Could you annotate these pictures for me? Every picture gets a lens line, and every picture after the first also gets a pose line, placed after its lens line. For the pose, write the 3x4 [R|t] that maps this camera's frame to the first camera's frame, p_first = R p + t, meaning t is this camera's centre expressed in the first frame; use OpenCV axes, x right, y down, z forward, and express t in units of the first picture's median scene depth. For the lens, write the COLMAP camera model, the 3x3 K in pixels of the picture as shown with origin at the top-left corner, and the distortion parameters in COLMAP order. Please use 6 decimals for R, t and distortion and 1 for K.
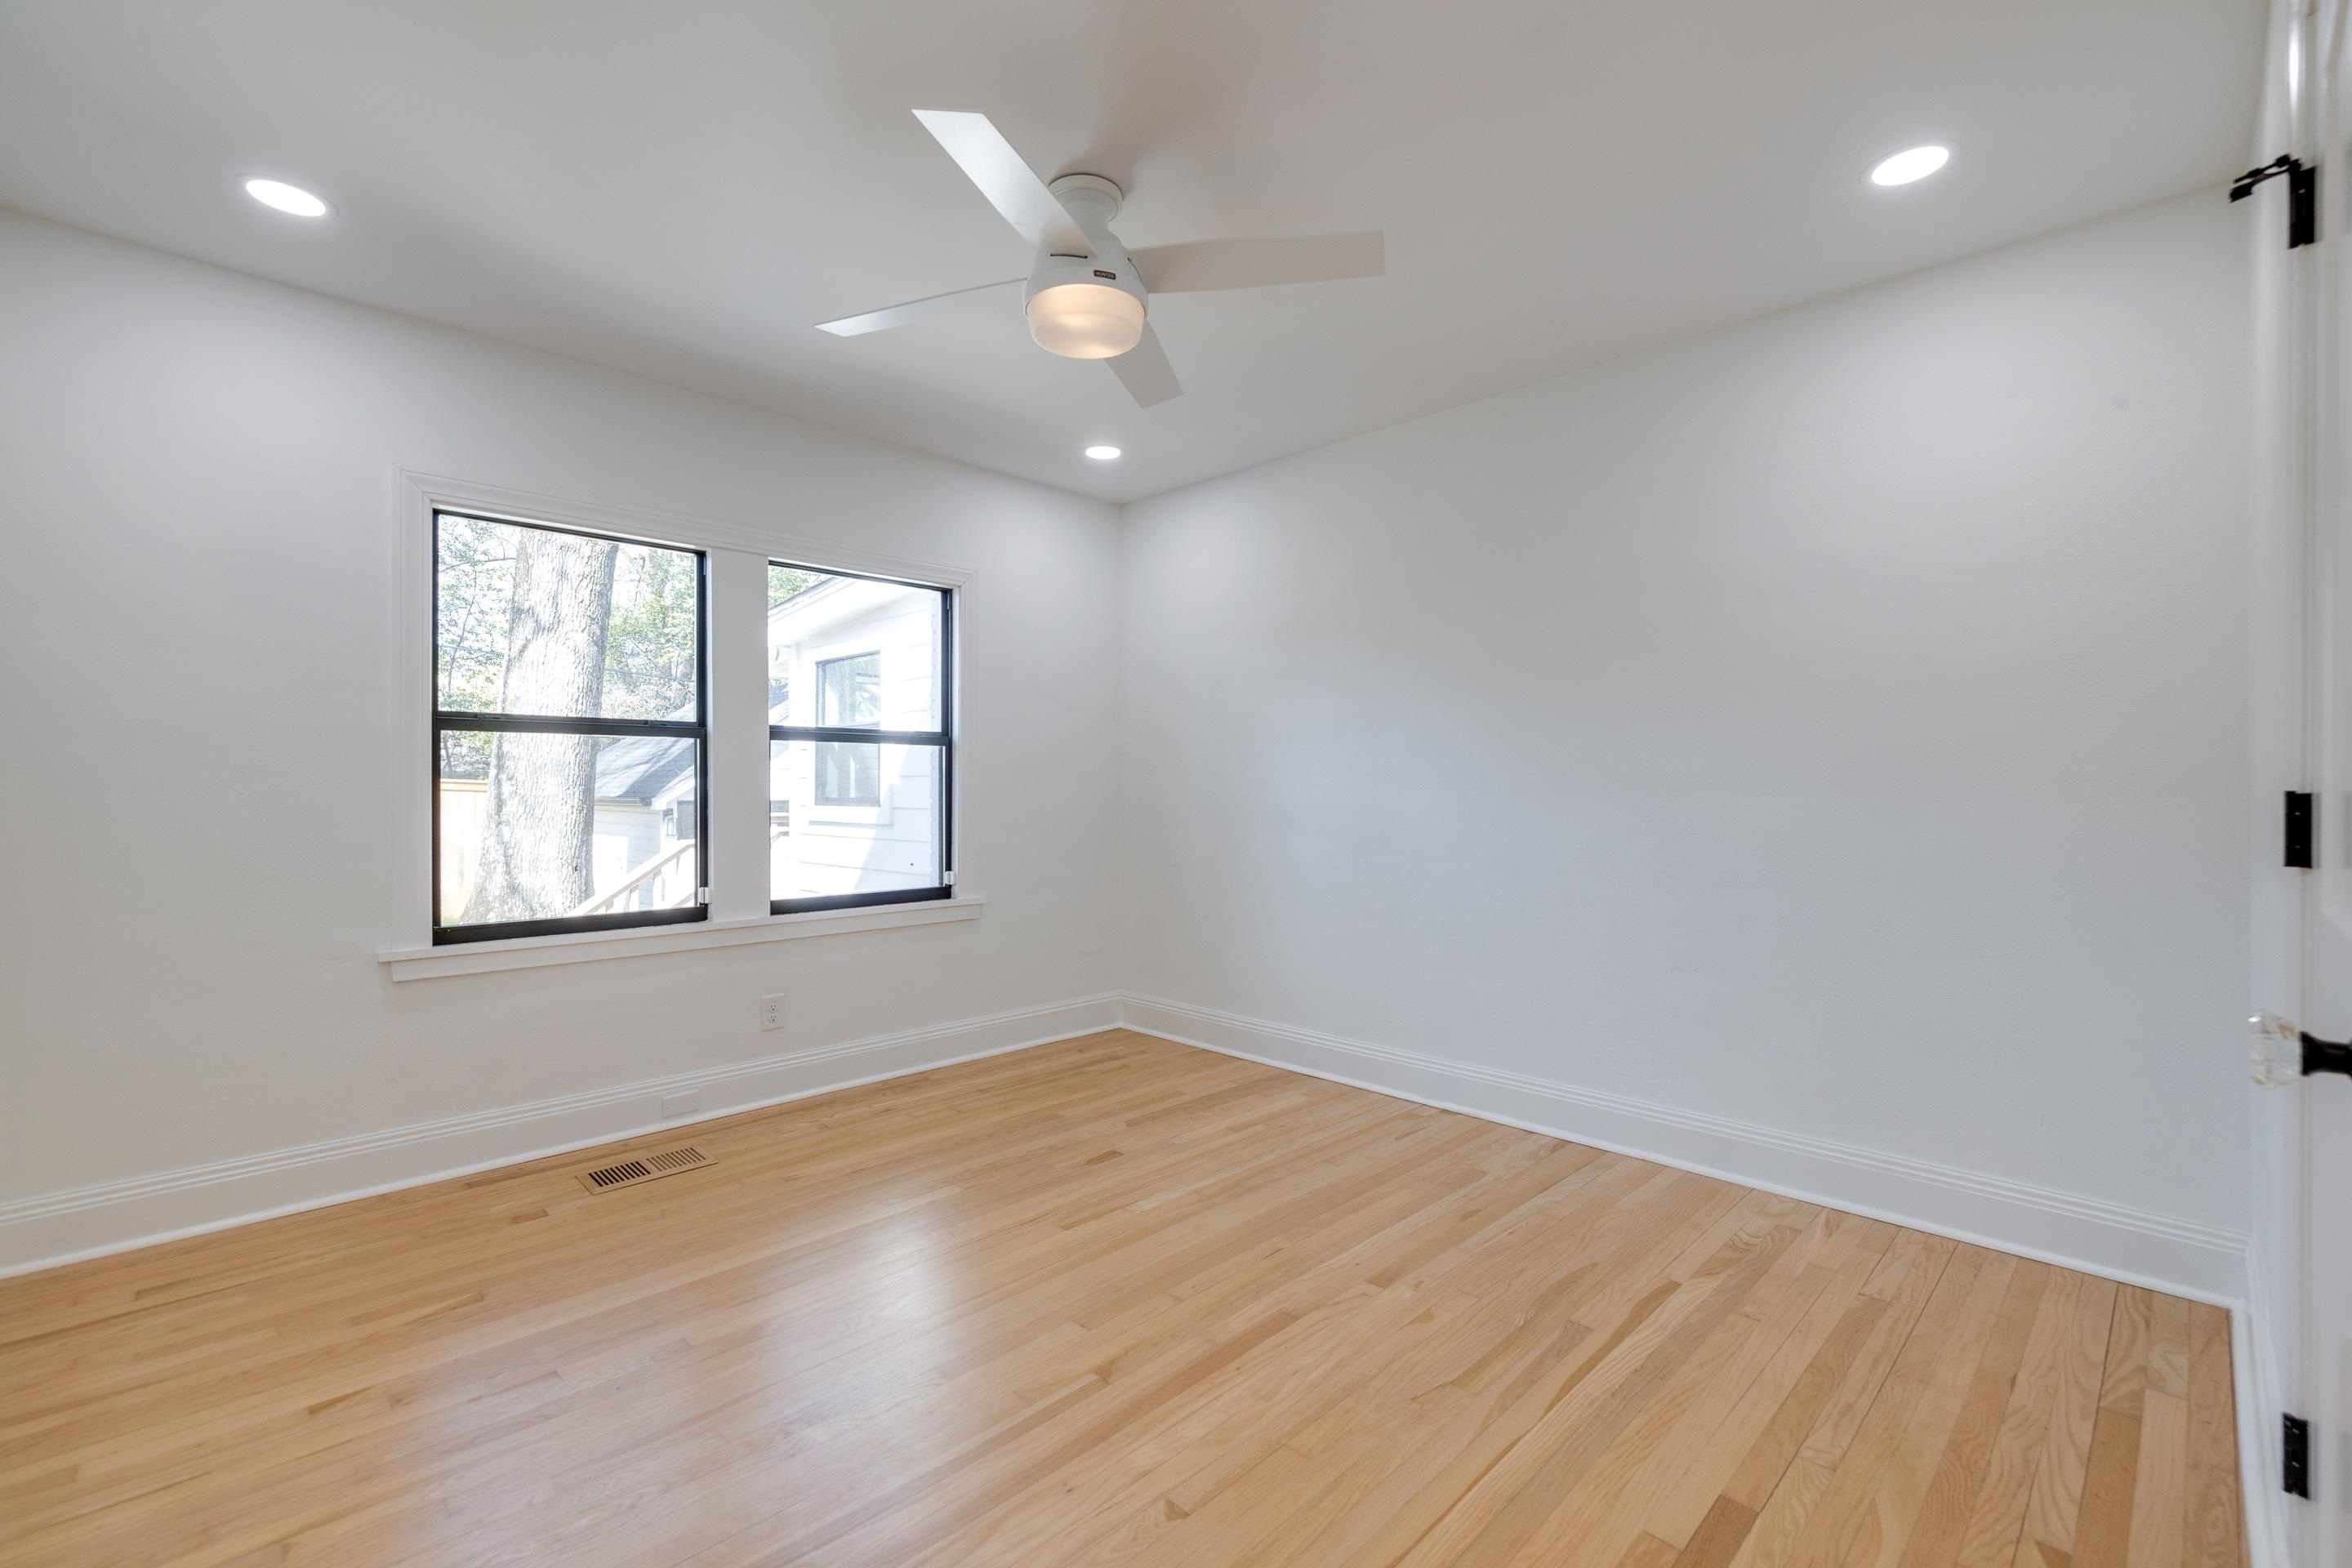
lens RADIAL K [[968.6, 0, 1176.0], [0, 968.6, 784.0], [0, 0, 1]] dist [-0.000163, 0.000479]
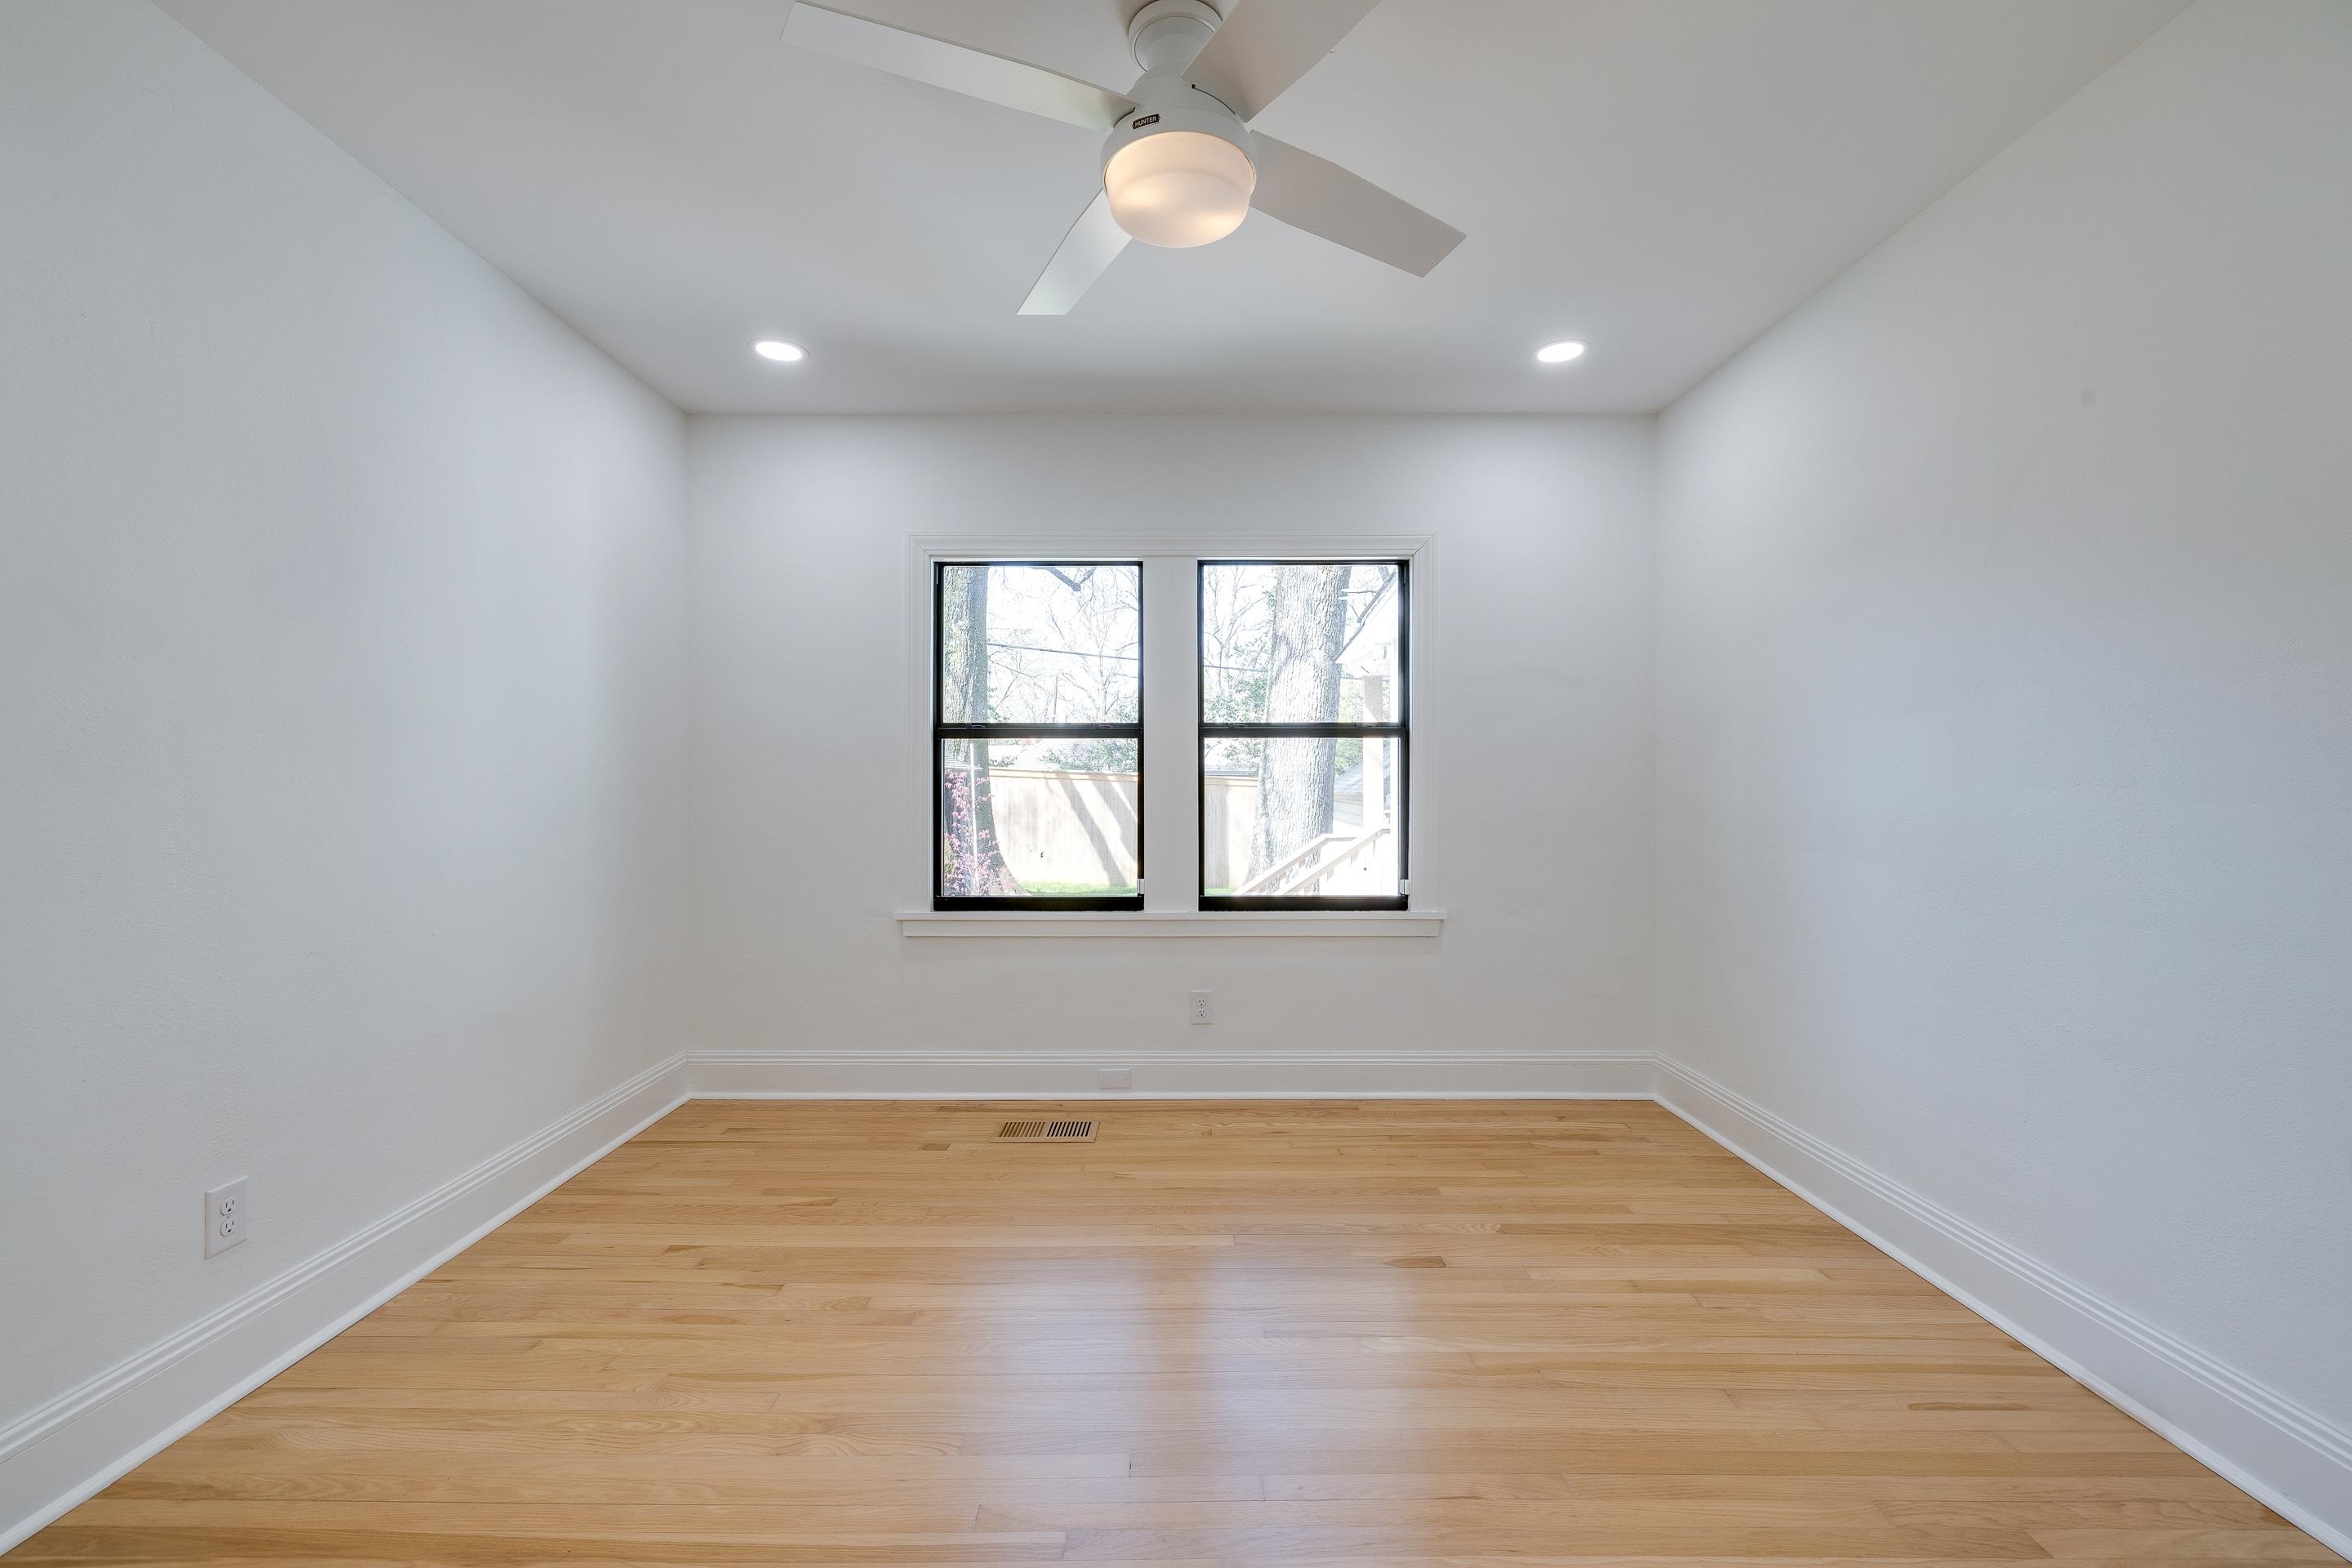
lens RADIAL K [[968.6, 0, 1176.0], [0, 968.6, 784.0], [0, 0, 1]] dist [-0.000163, 0.000479]
pose [[0.722603, 0.000186, -0.691263, 0.265832], [0.001767, 0.999996, 0.002116, 0.000622], [0.691261, -0.002751, 0.722600, 0.254373]]
